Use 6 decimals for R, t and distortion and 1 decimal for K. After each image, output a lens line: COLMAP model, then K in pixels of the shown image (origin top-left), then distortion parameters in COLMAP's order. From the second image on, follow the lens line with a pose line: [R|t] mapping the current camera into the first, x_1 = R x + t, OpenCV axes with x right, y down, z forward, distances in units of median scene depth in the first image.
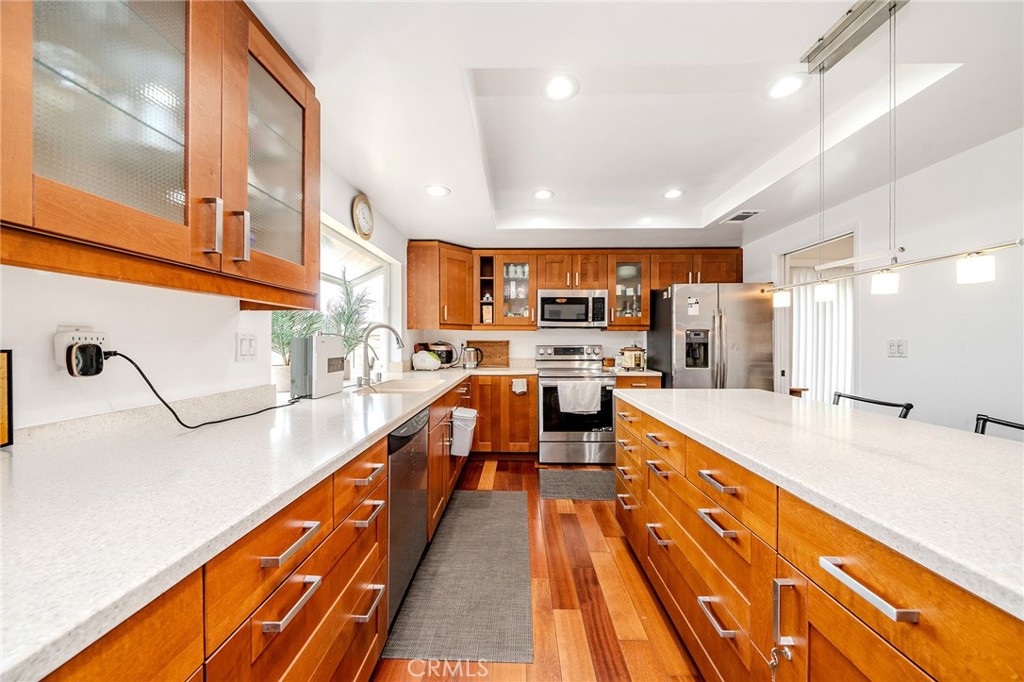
lens RADIAL K [[355.9, 0, 526.4], [0, 355.9, 344.8], [0, 0, 1]] dist [-0.002104, -0.000074]
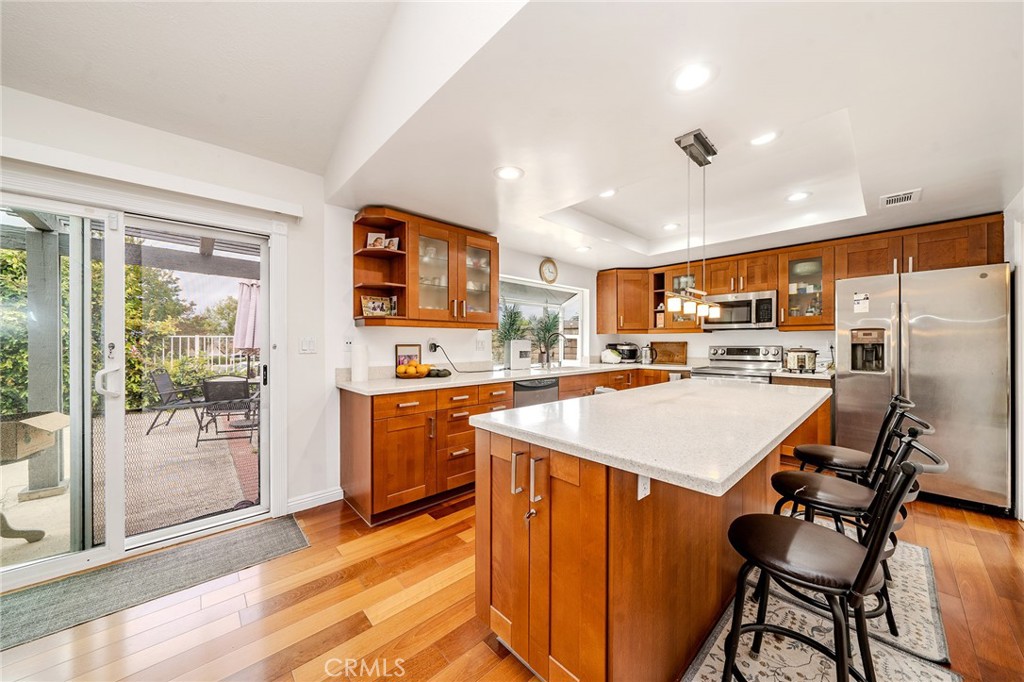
lens RADIAL K [[355.9, 0, 522.3], [0, 355.9, 344.2], [0, 0, 1]] dist [-0.002104, -0.000074]
pose [[0.708728, 0.000869, -0.705481, 0.423140], [-0.004993, 0.999980, -0.003785, 0.003504], [0.705464, 0.006205, 0.708719, -0.202664]]
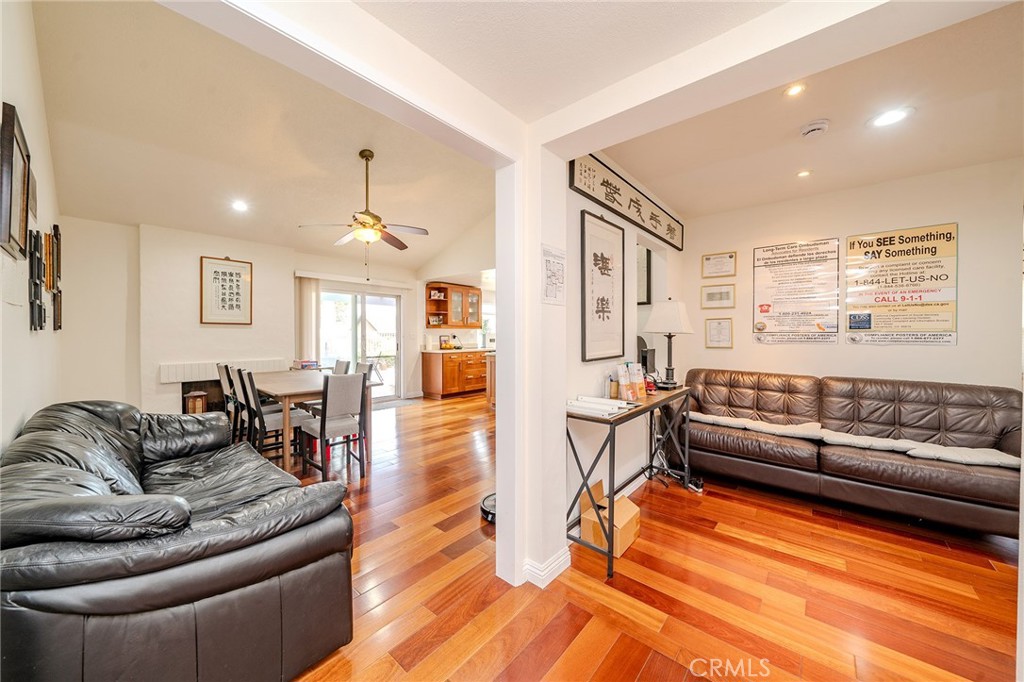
lens RADIAL K [[355.9, 0, 552.1], [0, 355.9, 337.4], [0, 0, 1]] dist [-0.002104, -0.000074]
pose [[0.837994, -0.000391, -0.545680, 1.141330], [-0.001222, 0.999996, -0.002592, 0.014995], [0.545678, 0.002839, 0.837990, -1.031555]]
